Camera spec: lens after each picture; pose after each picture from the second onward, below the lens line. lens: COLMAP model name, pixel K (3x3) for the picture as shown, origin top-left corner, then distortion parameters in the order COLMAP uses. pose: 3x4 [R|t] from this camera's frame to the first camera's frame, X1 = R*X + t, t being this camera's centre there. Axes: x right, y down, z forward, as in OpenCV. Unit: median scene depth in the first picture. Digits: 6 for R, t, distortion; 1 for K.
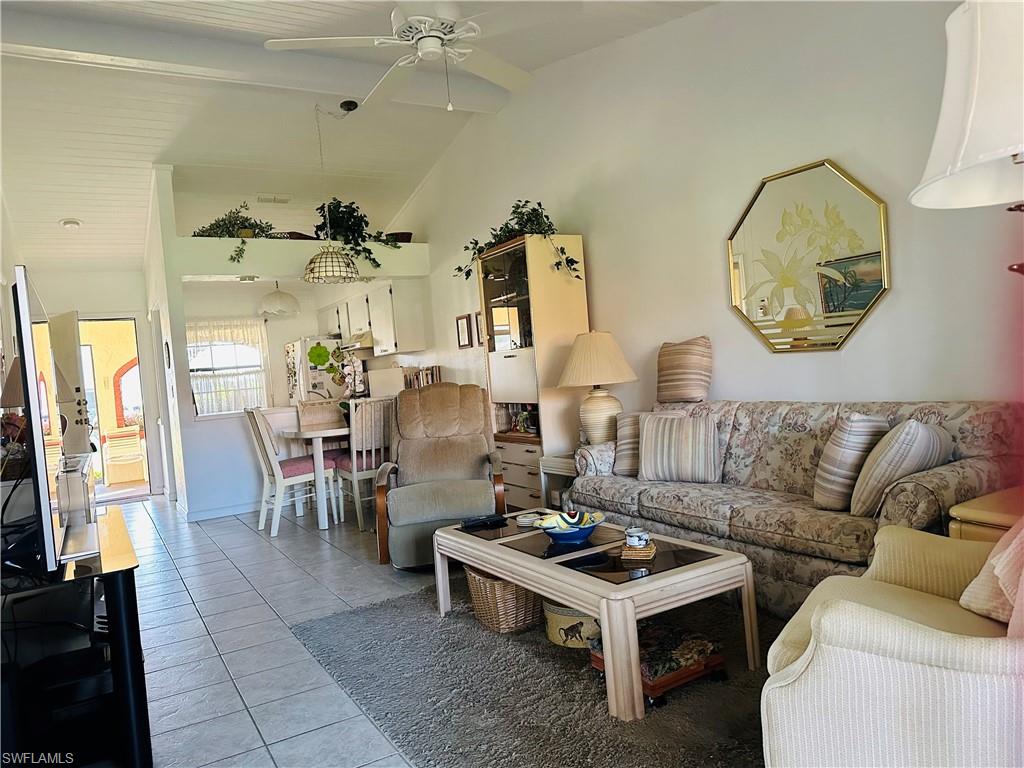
lens RADIAL K [[720.8, 0, 517.2], [0, 720.8, 377.5], [0, 0, 1]] dist [0.110781, -0.125586]
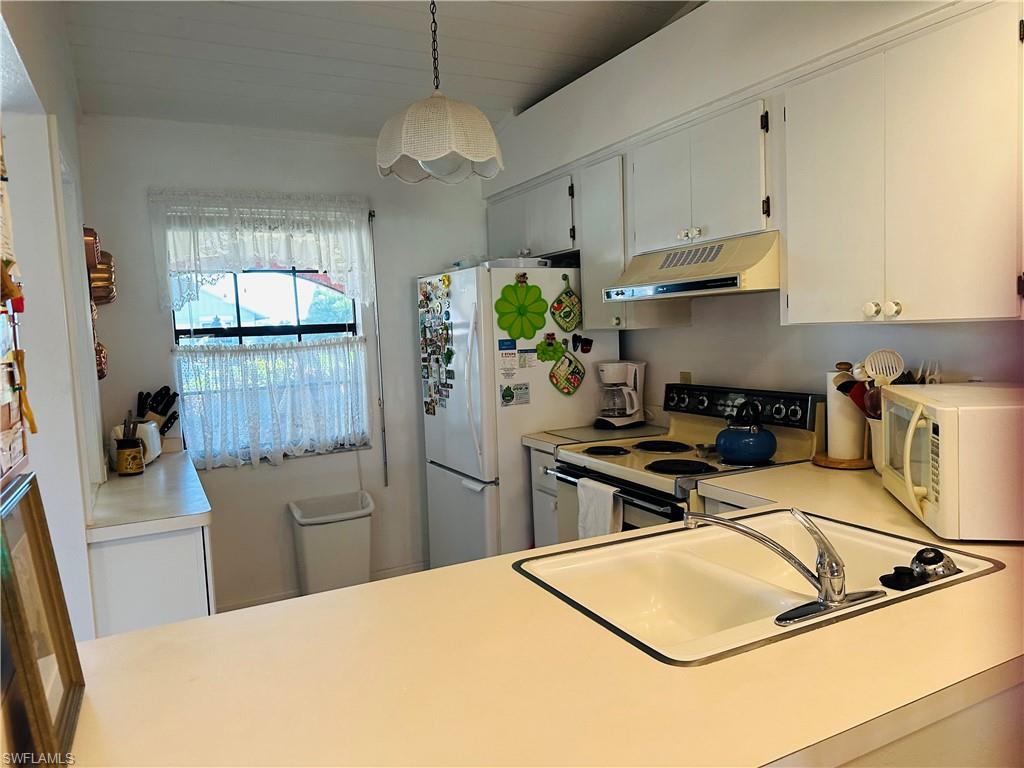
lens RADIAL K [[720.8, 0, 517.2], [0, 720.8, 377.5], [0, 0, 1]] dist [0.110781, -0.125586]
pose [[0.997283, 0.047769, -0.056083, -0.315446], [-0.043952, 0.996755, 0.067430, -0.026462], [0.059122, -0.064782, 0.996147, 0.797799]]
